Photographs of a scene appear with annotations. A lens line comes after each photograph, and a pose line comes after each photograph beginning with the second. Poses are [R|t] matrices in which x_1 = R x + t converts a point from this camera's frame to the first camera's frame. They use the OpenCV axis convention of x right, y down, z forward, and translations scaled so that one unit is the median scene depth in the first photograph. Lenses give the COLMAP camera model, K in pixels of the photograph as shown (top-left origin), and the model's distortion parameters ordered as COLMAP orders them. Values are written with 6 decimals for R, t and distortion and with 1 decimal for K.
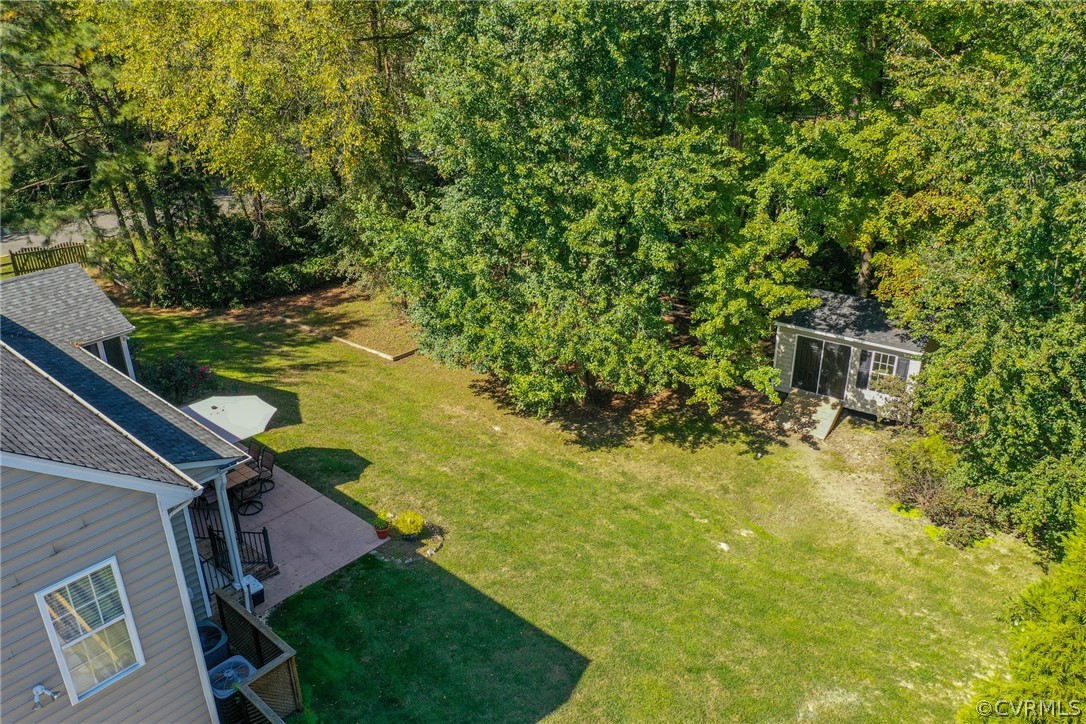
lens RADIAL K [[858.6, 0, 543.0], [0, 858.6, 362.0], [0, 0, 1]] dist [0.002470, 0.000177]
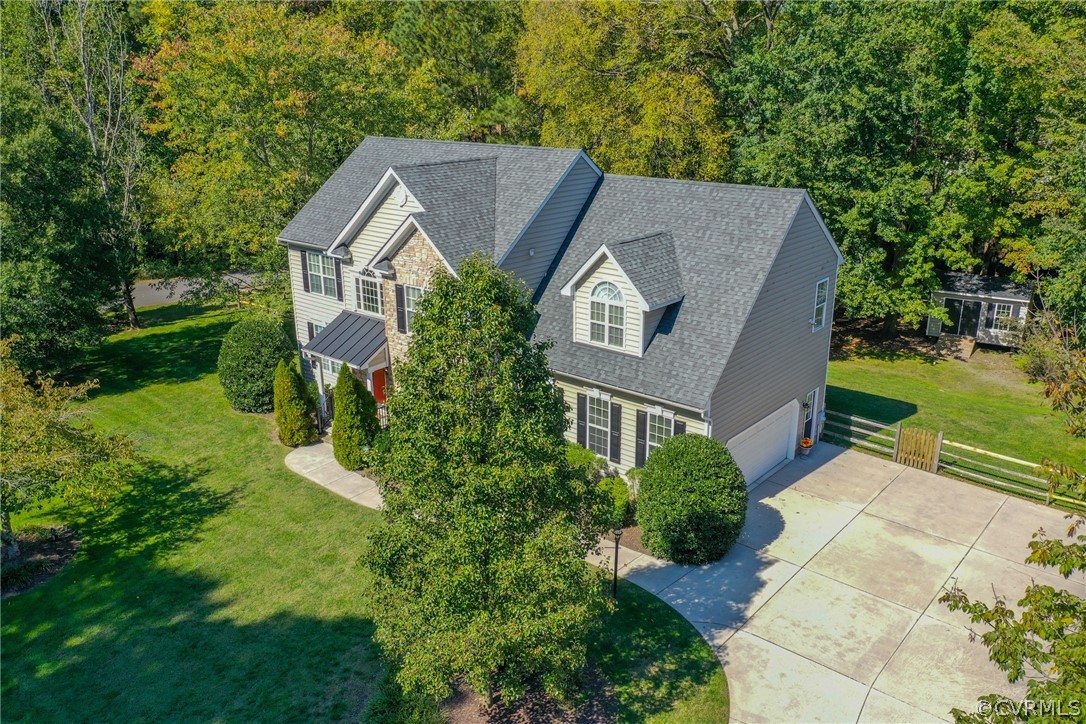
lens RADIAL K [[867.7, 0, 543.0], [0, 867.7, 362.0], [0, 0, 1]] dist [-0.004675, 0.000177]
pose [[0.999813, -0.000753, 0.019320, -0.575325], [0.002830, 0.994180, -0.107690, 0.307841], [-0.019127, 0.107725, 0.993997, -0.689874]]
